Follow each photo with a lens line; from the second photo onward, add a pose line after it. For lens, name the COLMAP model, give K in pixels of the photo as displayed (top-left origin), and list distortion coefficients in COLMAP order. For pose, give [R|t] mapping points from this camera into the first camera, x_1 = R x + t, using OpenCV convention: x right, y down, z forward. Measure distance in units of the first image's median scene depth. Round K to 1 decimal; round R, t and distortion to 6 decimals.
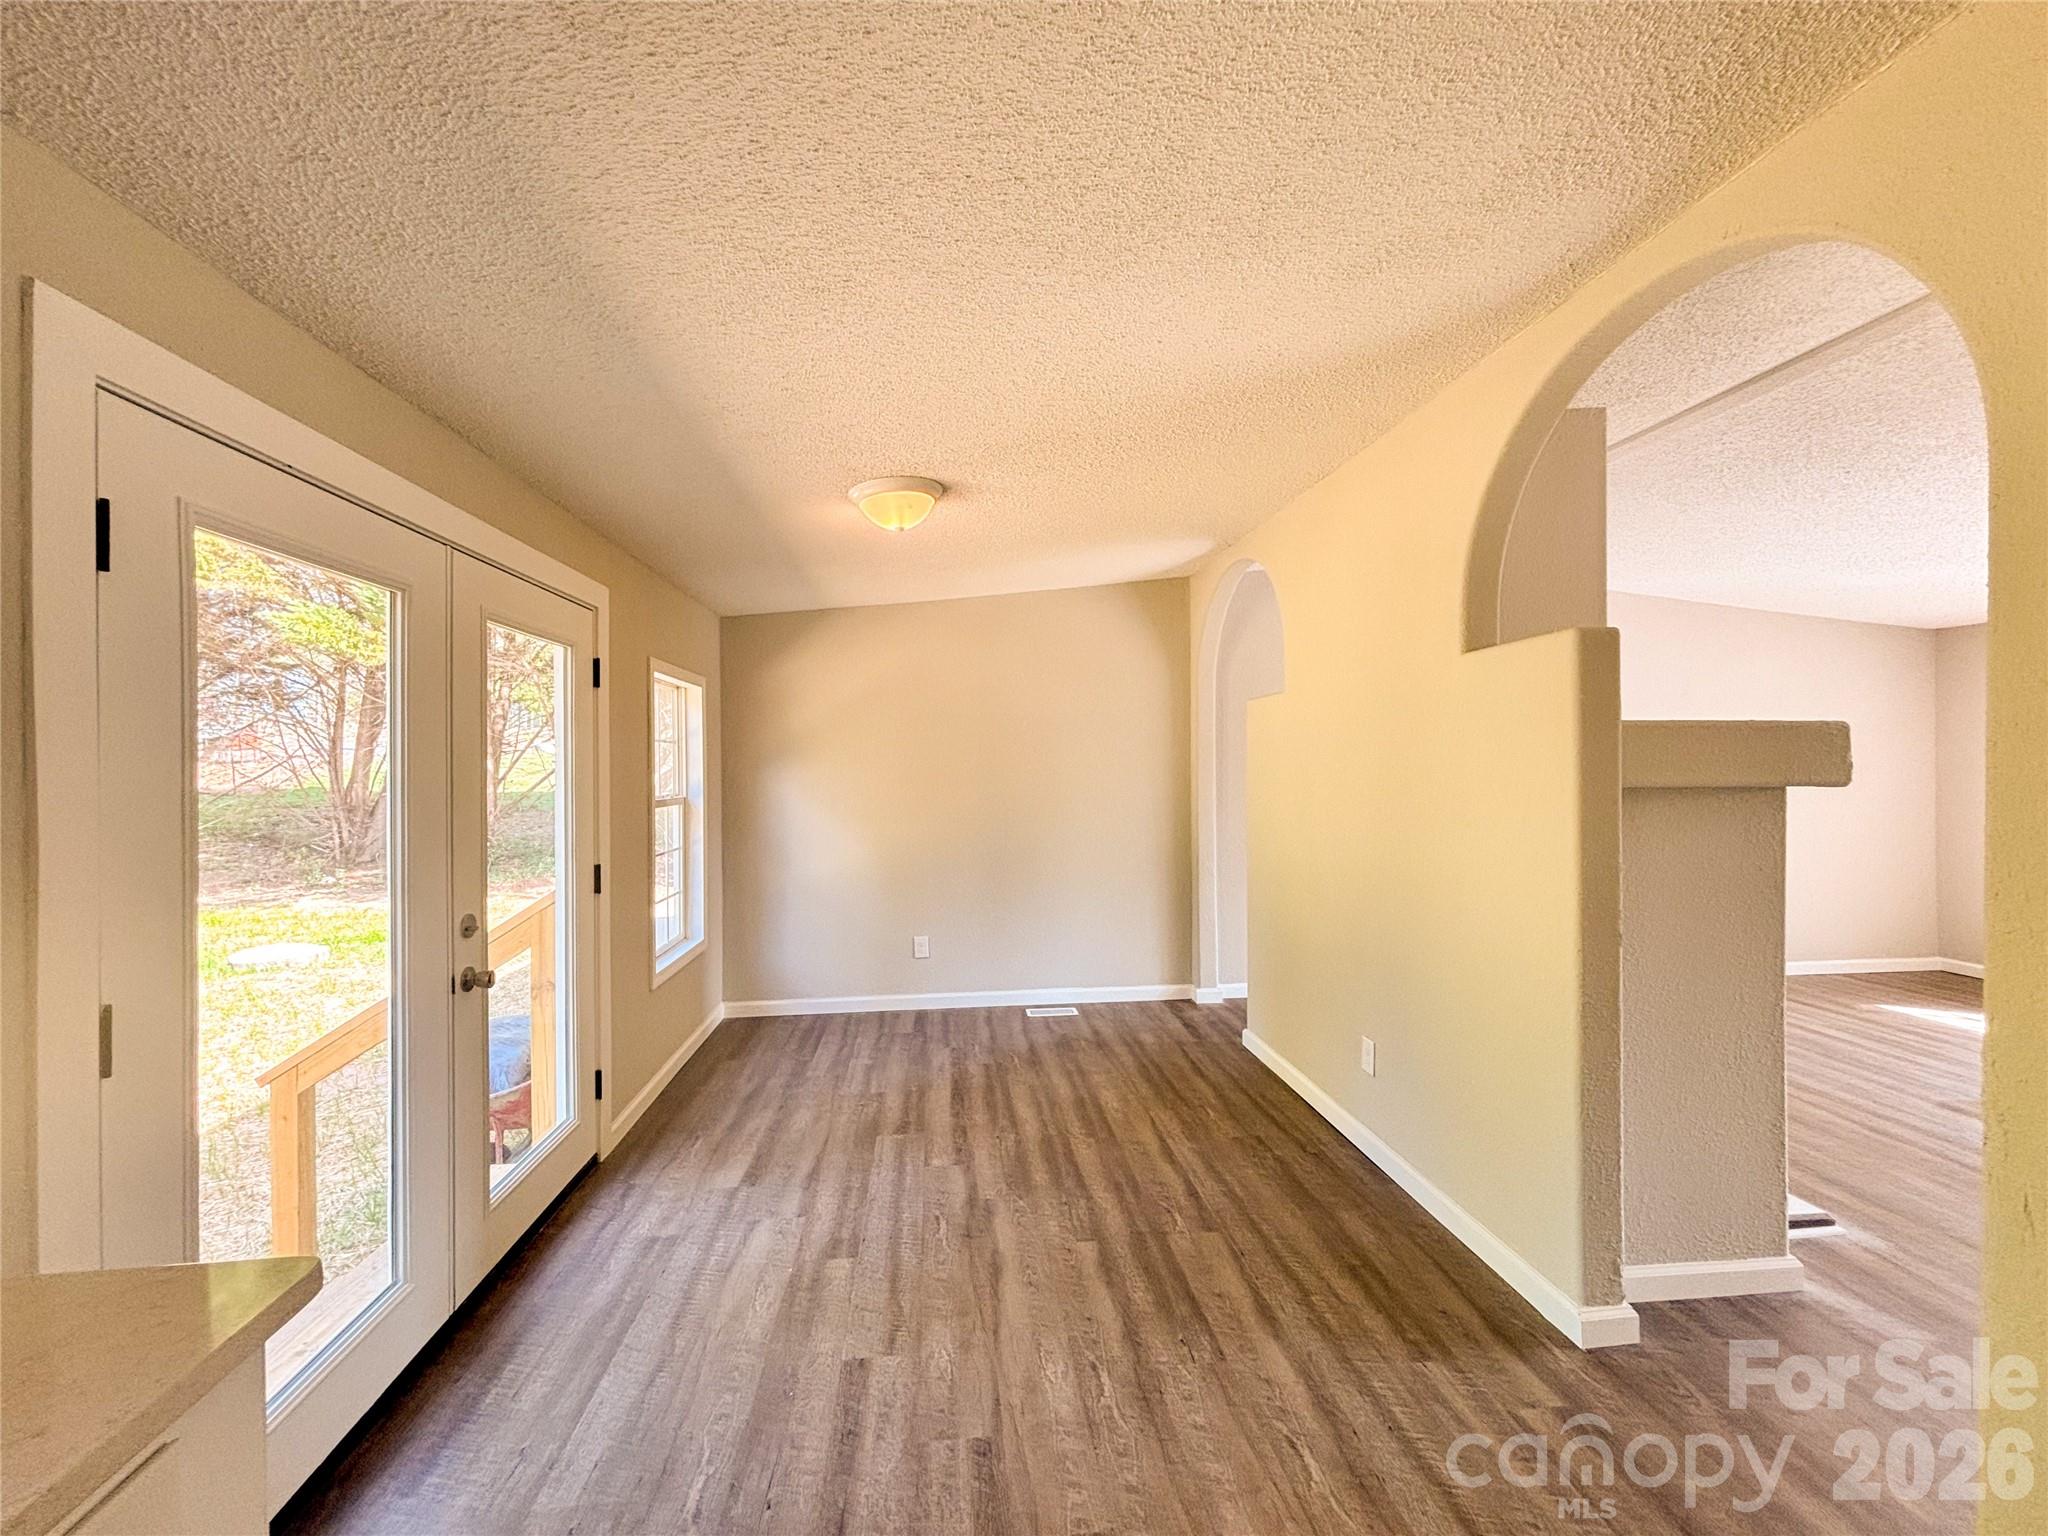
lens RADIAL K [[827.6, 0, 1031.7], [0, 827.6, 769.6], [0, 0, 1]] dist [0.000376, 0.000466]
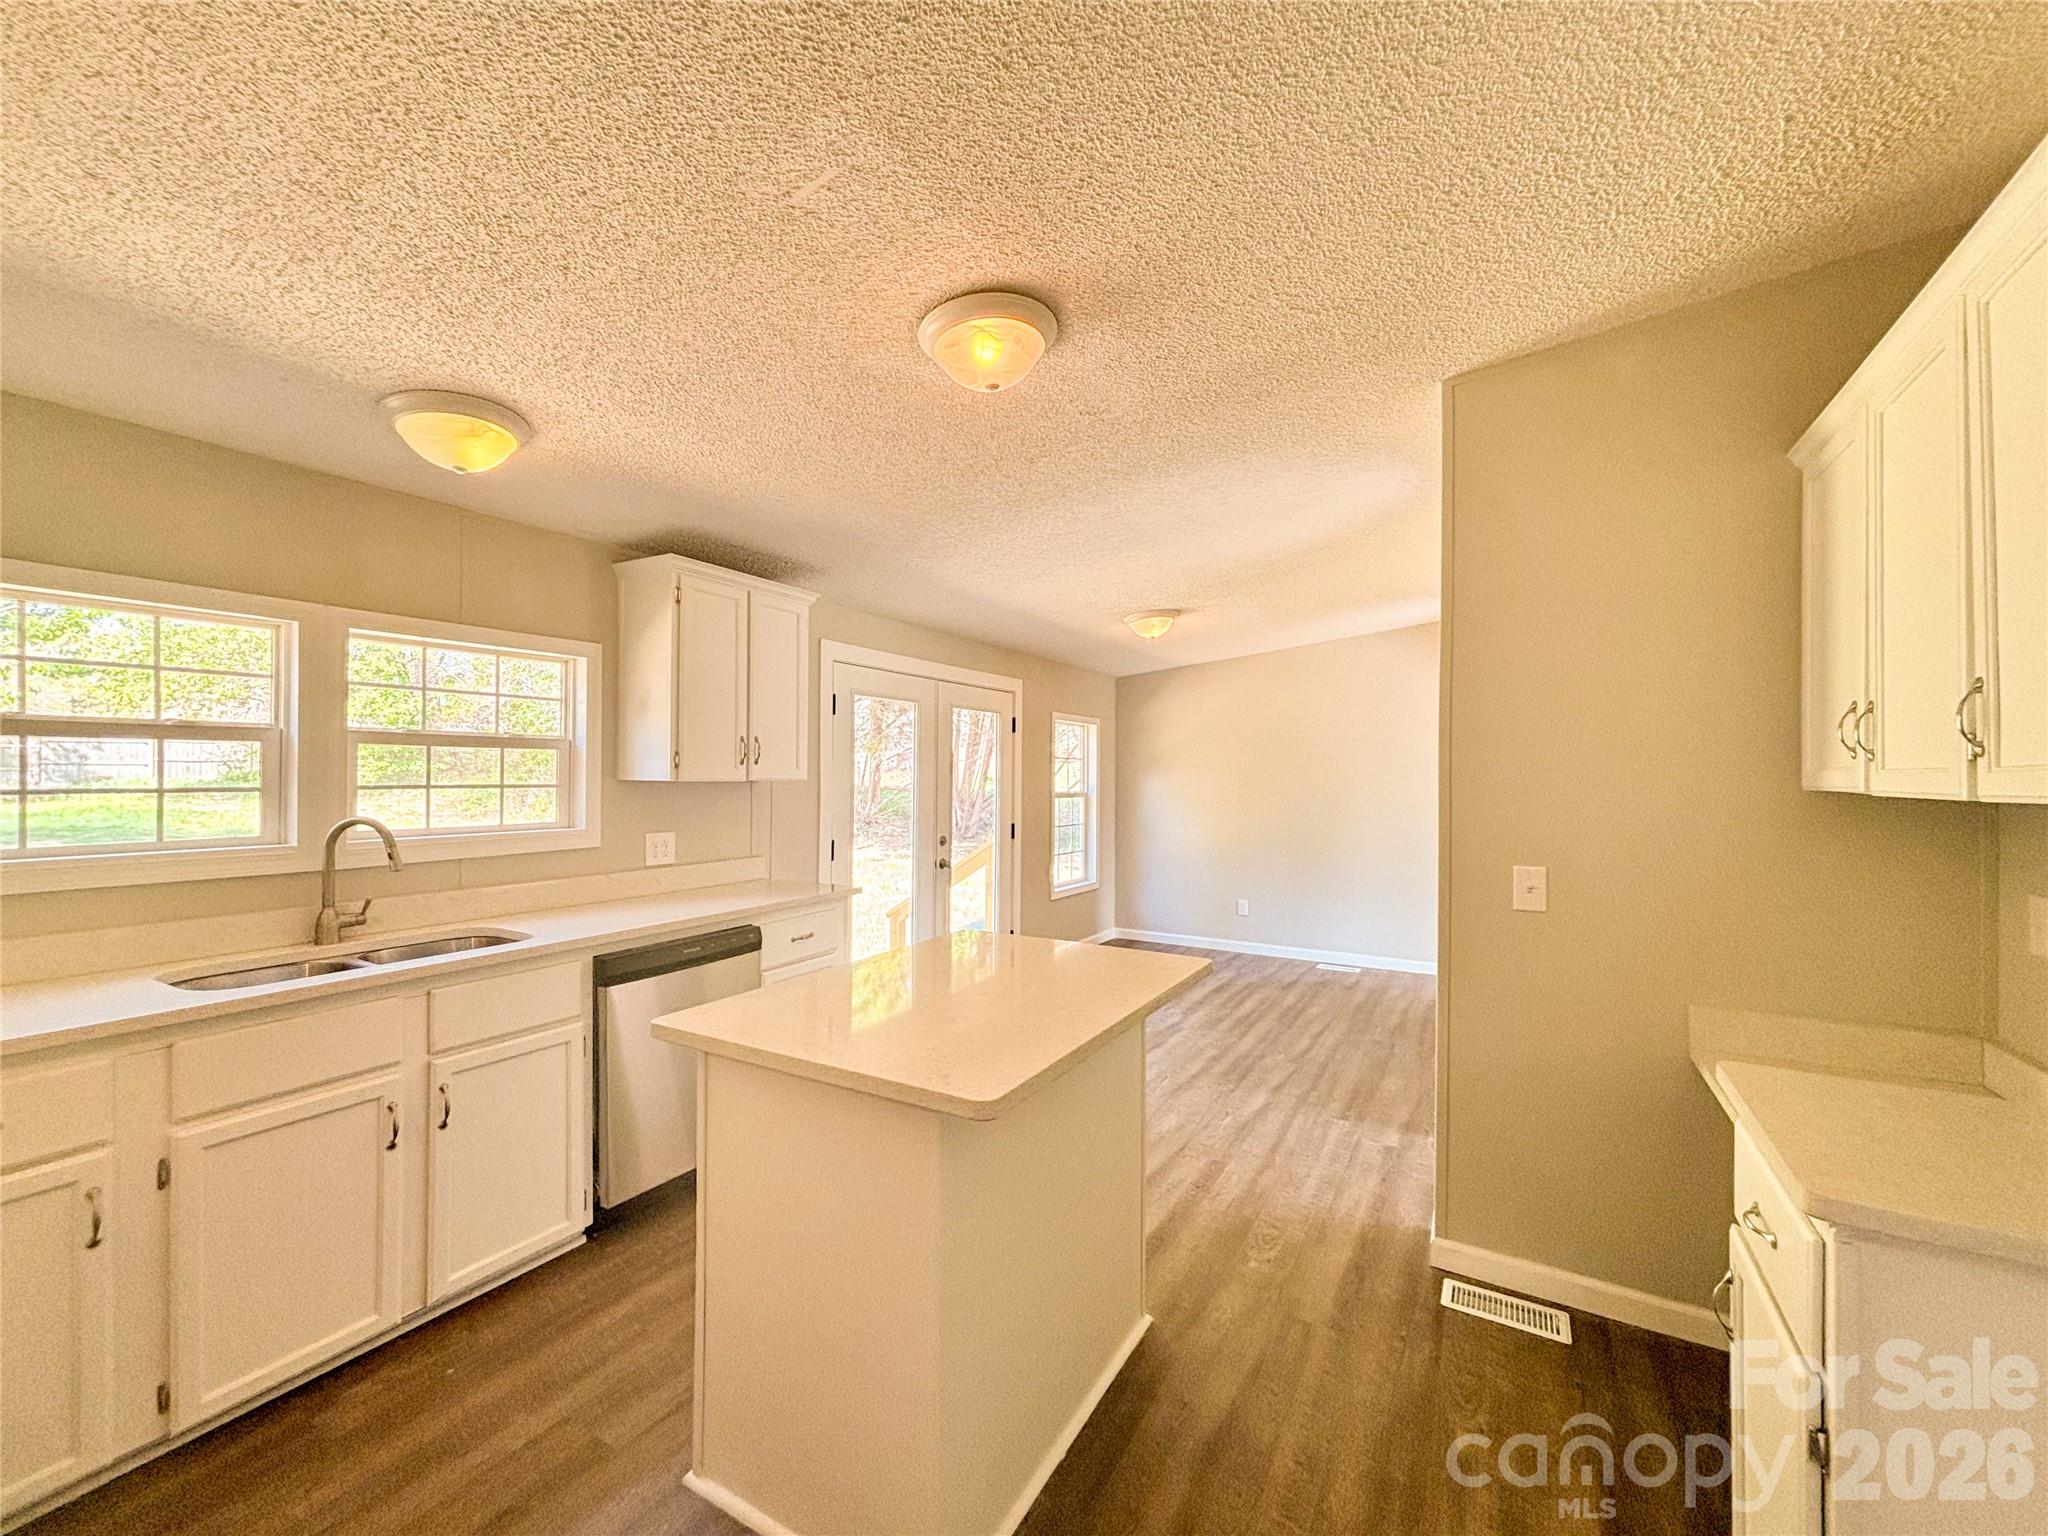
lens RADIAL K [[819.3, 0, 1024.0], [0, 819.3, 768.0], [0, 0, 1]] dist [0.000668, 0.000097]
pose [[0.798923, 0.002491, -0.601428, 0.791326], [-0.012100, 0.999856, -0.011933, 0.008319], [0.601311, 0.016811, 0.798838, -0.630034]]
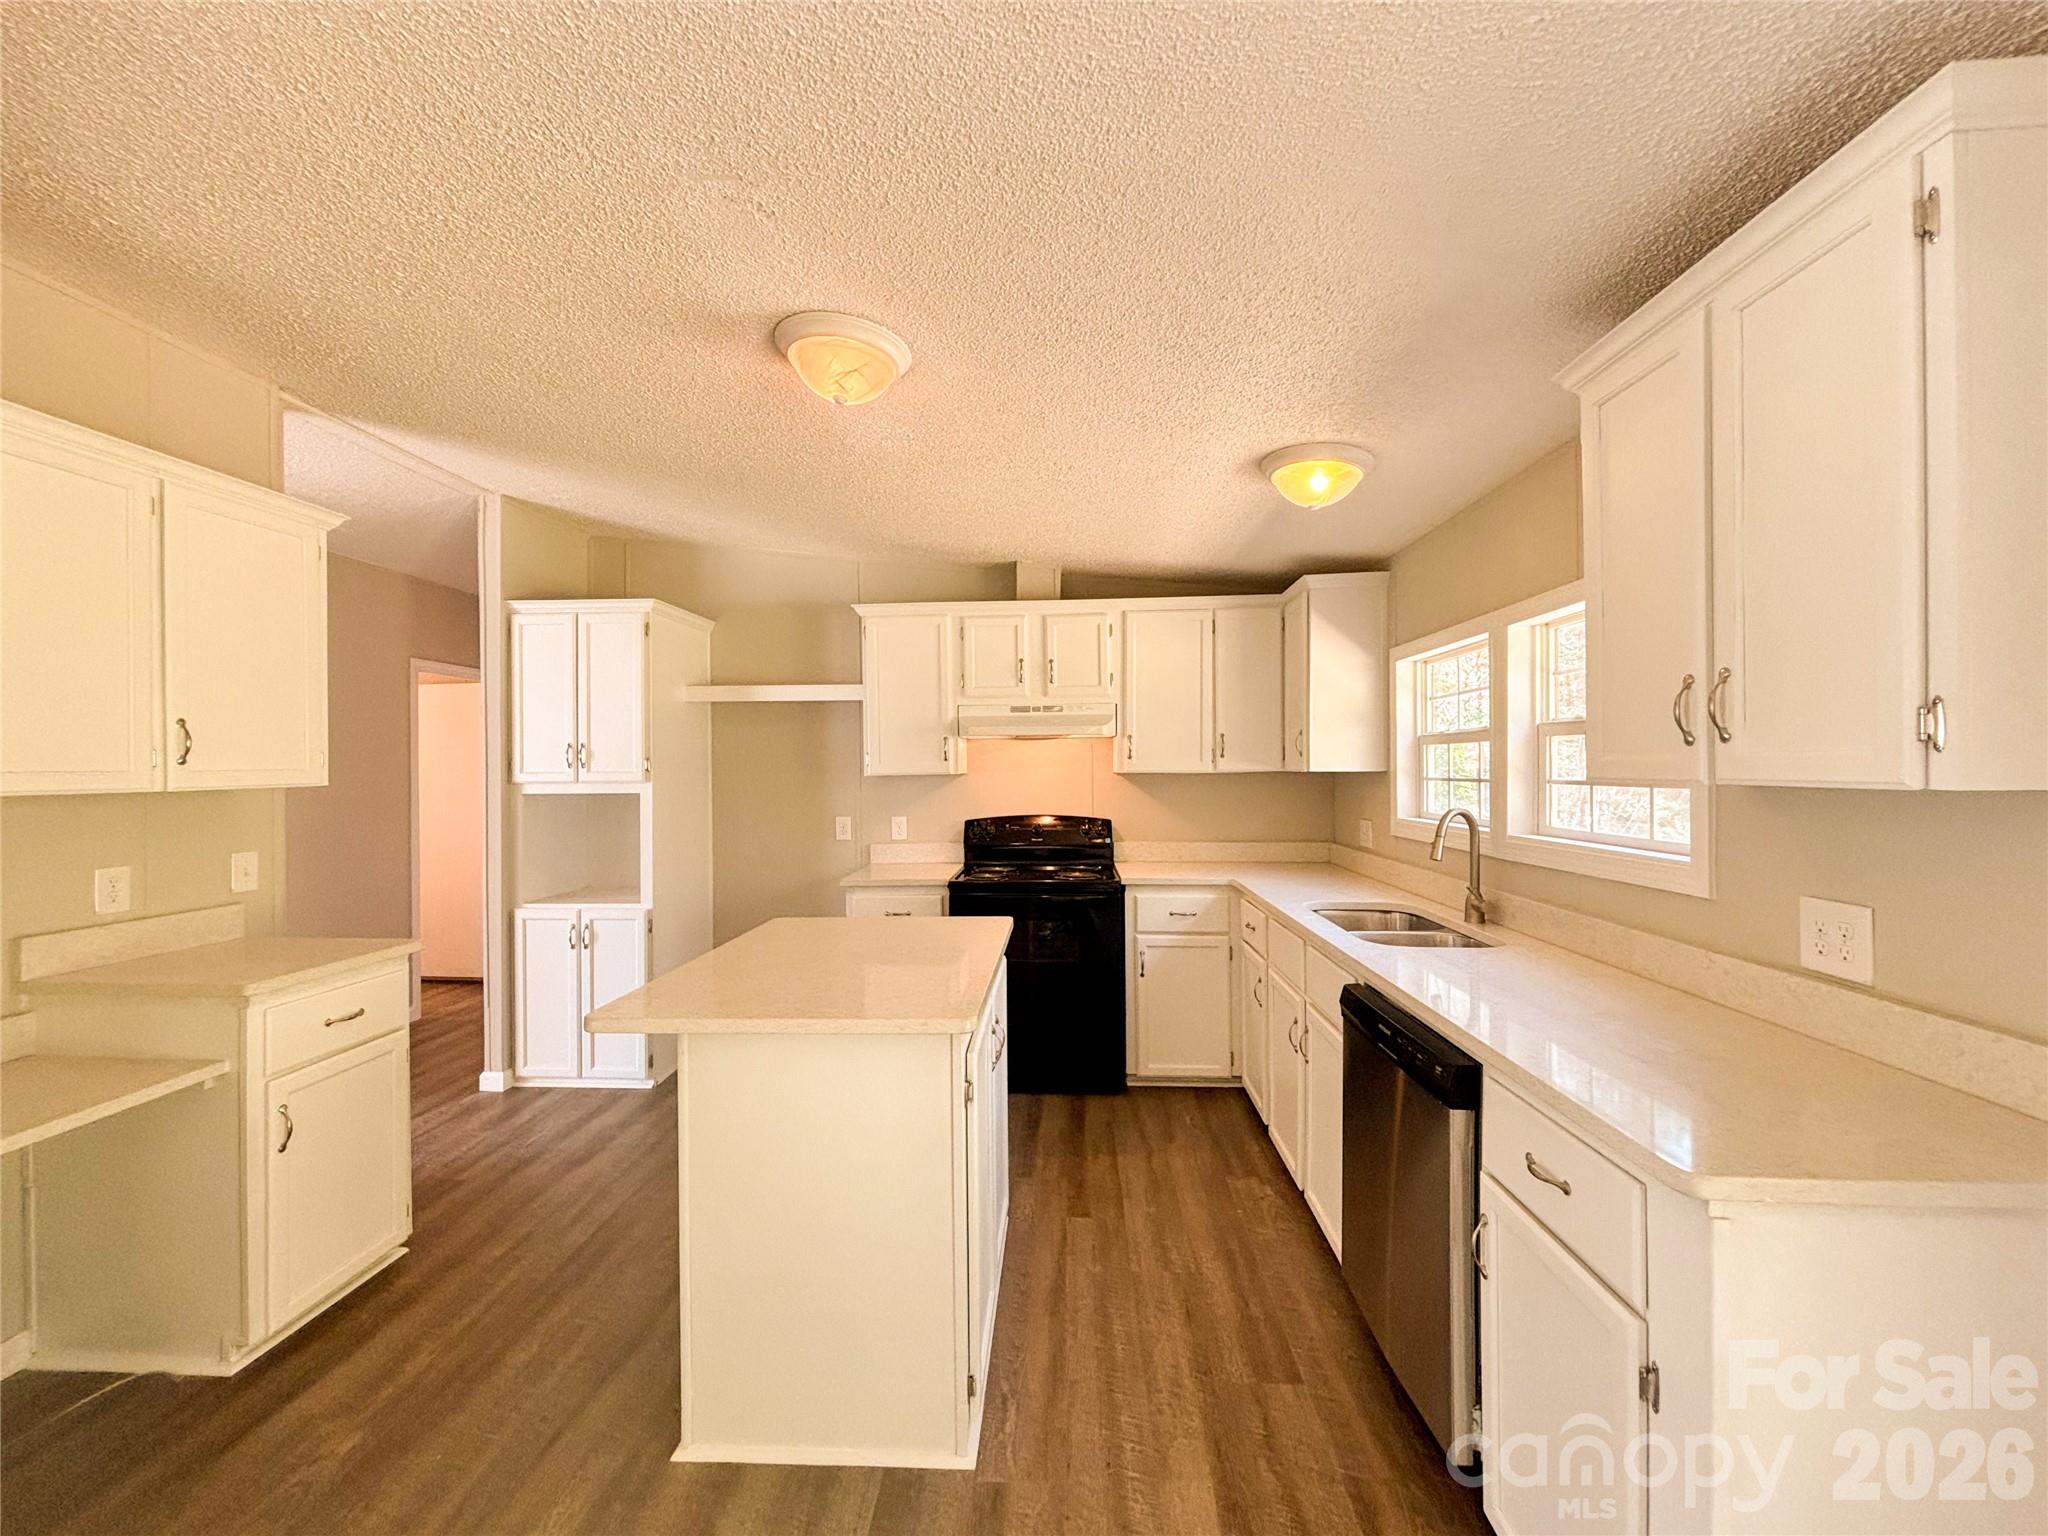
lens RADIAL K [[827.6, 0, 1031.7], [0, 827.6, 769.6], [0, 0, 1]] dist [0.000376, 0.000466]
pose [[-0.987403, 0.015398, 0.157474, -0.042588], [0.017033, 0.999814, 0.009035, -0.002743], [-0.157306, 0.011604, -0.987482, 0.795831]]
